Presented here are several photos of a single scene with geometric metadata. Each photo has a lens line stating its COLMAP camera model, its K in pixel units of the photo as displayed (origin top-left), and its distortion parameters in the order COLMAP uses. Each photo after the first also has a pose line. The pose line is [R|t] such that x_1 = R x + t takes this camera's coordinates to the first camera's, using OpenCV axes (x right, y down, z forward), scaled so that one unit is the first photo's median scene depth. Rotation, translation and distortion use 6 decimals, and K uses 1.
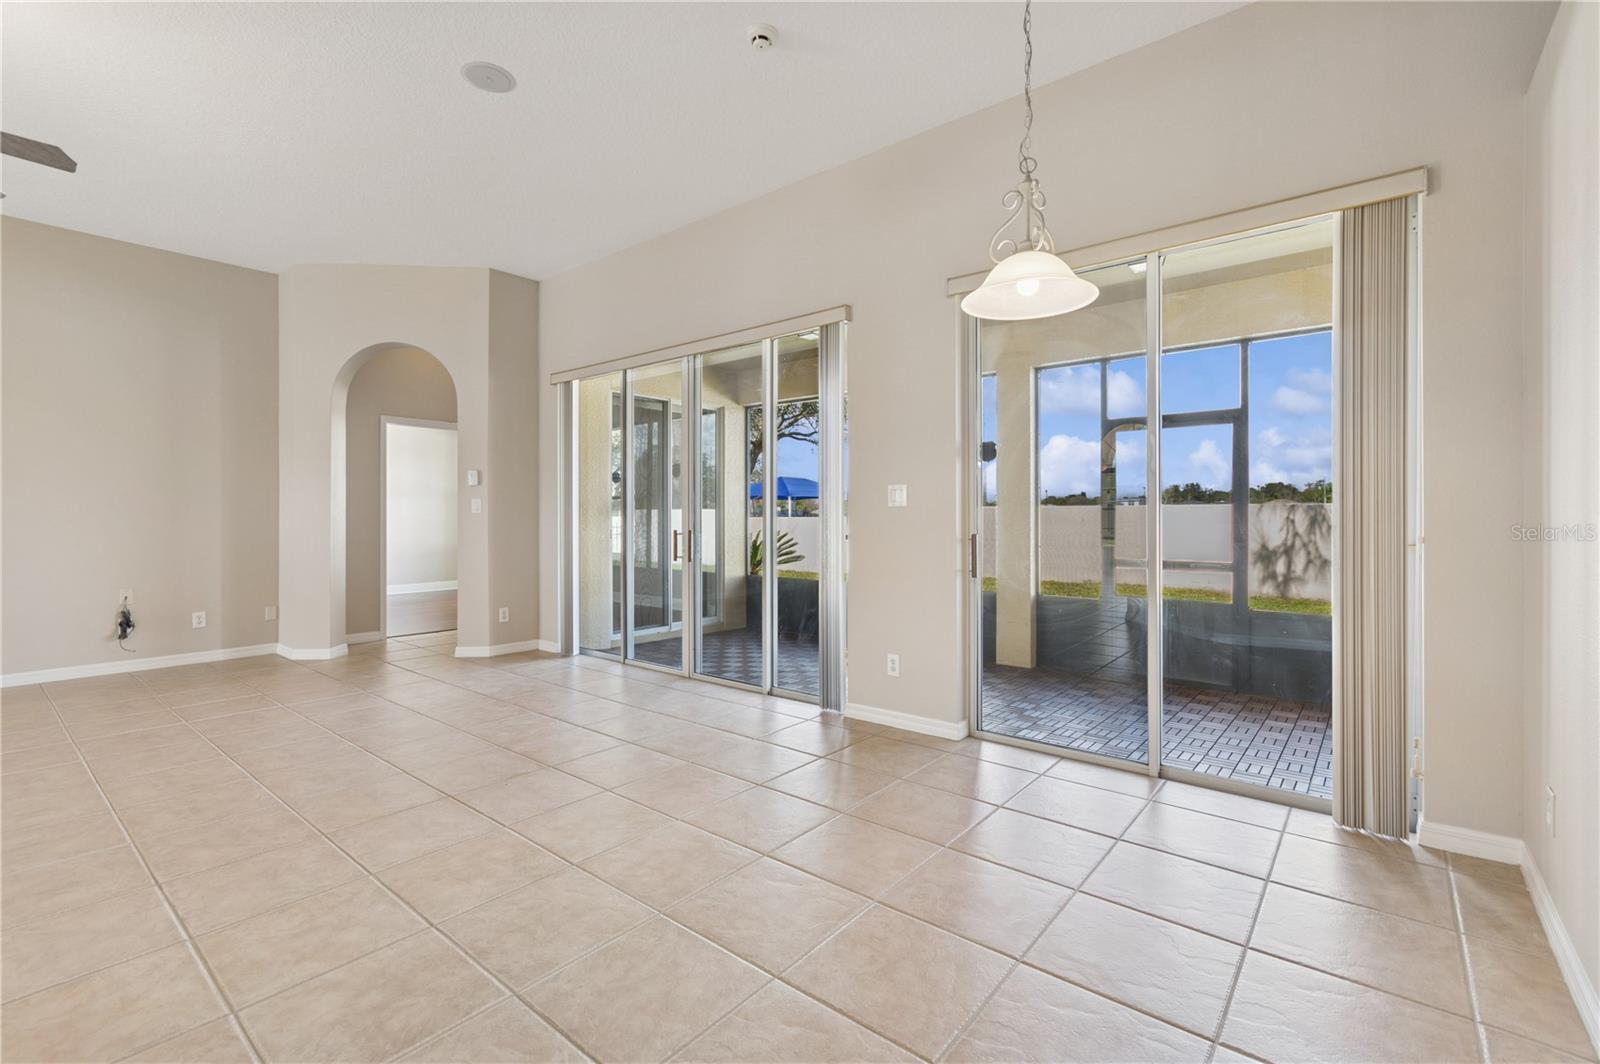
lens RADIAL K [[702.8, 0, 808.8], [0, 702.8, 527.3], [0, 0, 1]] dist [-0.000780, 0.000078]
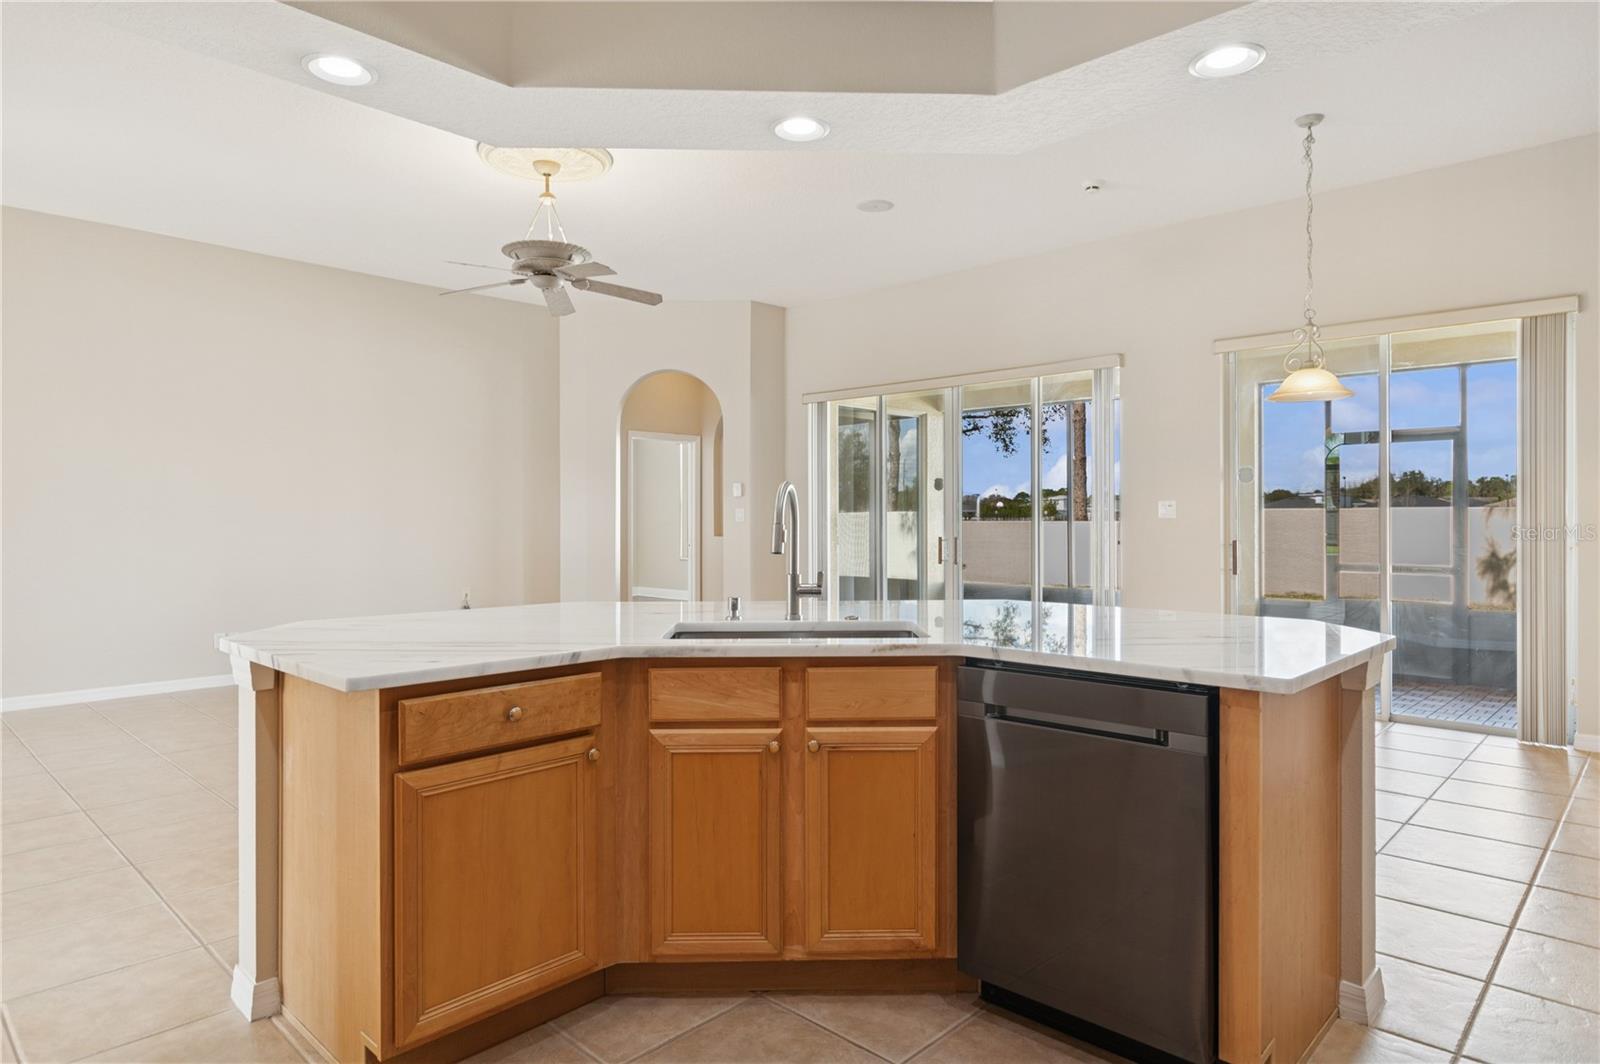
lens RADIAL K [[963.9, 0, 787.9], [0, 963.9, 527.8], [0, 0, 1]] dist [-0.003996, -0.005206]
pose [[0.997079, 0.000263, -0.076373, -0.318389], [-0.000502, 0.999995, -0.003117, -0.005796], [0.076372, 0.003146, 0.997074, -0.577983]]
